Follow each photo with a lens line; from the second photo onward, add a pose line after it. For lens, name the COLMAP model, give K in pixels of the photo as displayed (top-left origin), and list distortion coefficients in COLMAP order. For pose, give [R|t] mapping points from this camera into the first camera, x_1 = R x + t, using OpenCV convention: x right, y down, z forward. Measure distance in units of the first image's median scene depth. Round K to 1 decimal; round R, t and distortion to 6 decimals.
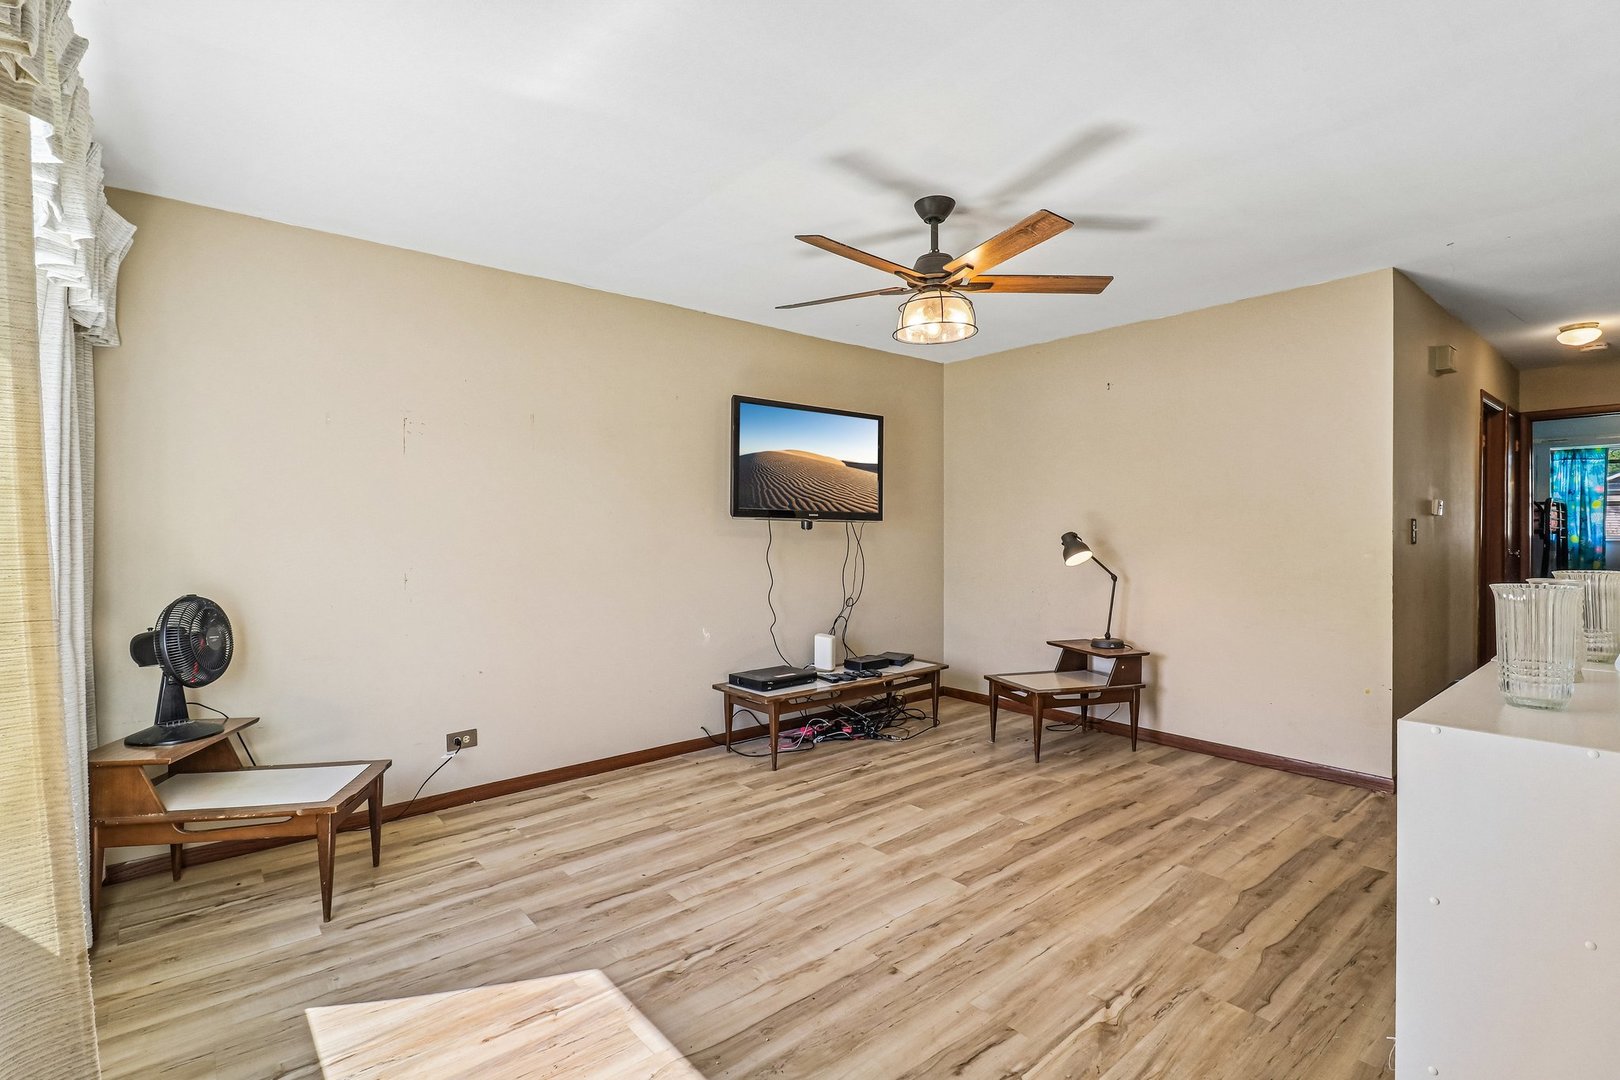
lens RADIAL K [[752.2, 0, 810.8], [0, 752.2, 524.8], [0, 0, 1]] dist [0.012081, -0.013862]
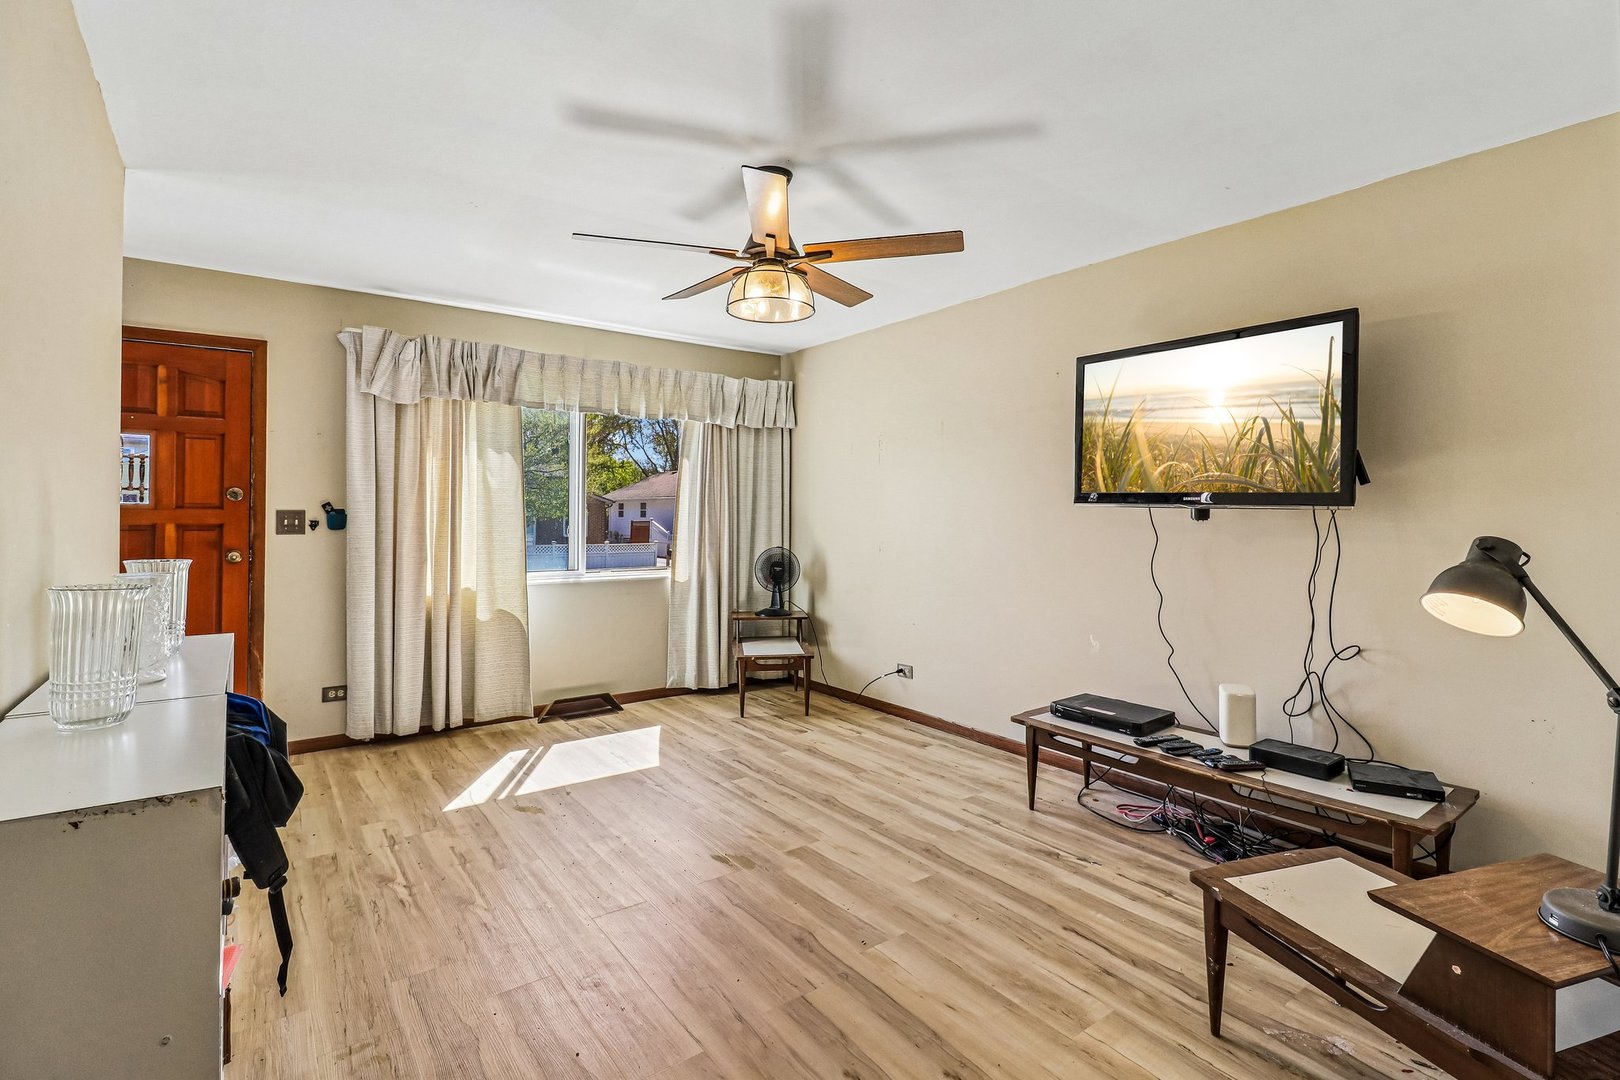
lens RADIAL K [[754.8, 0, 811.2], [0, 754.8, 505.9], [0, 0, 1]] dist [0.012555, -0.013049]
pose [[-0.066468, -0.007776, -0.997758, 0.949692], [0.000071, 0.999970, -0.007798, -0.003086], [0.997789, -0.000589, -0.066465, 0.959534]]
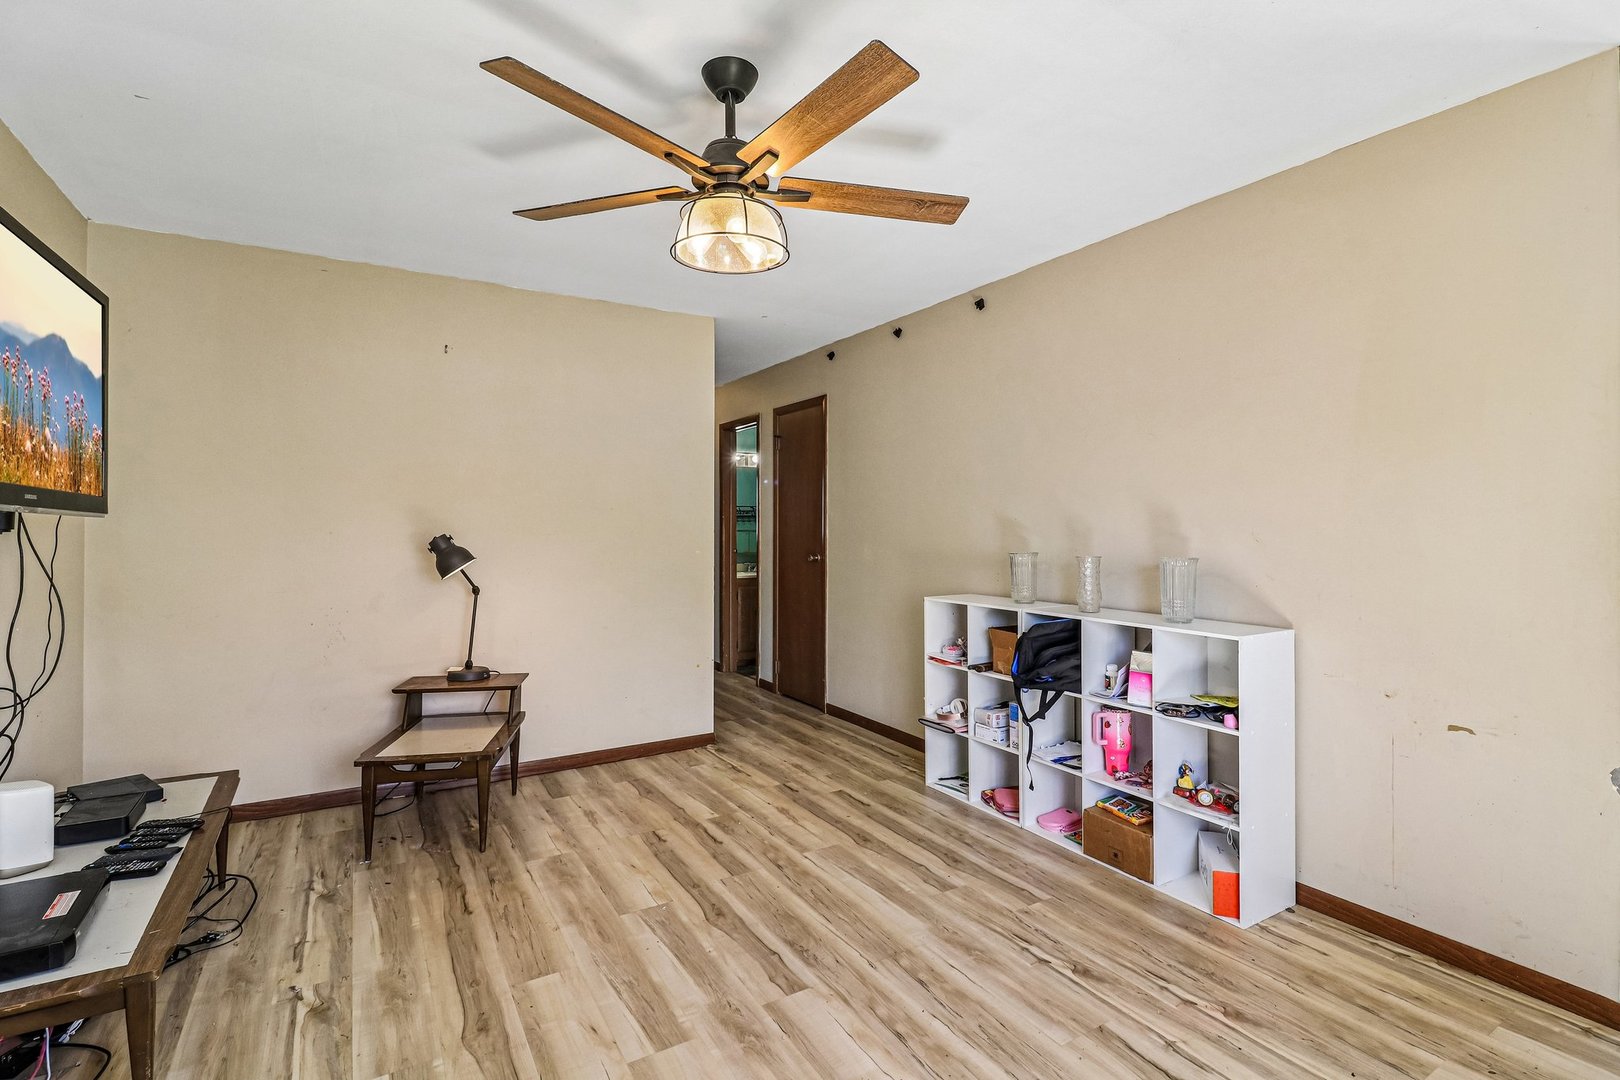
lens RADIAL K [[752.2, 0, 810.8], [0, 752.2, 524.8], [0, 0, 1]] dist [0.012081, -0.013862]
pose [[0.159993, 0.003437, 0.987112, -0.451298], [-0.002520, 0.999992, -0.003073, 0.001548], [-0.987115, -0.001995, 0.160001, 0.697360]]
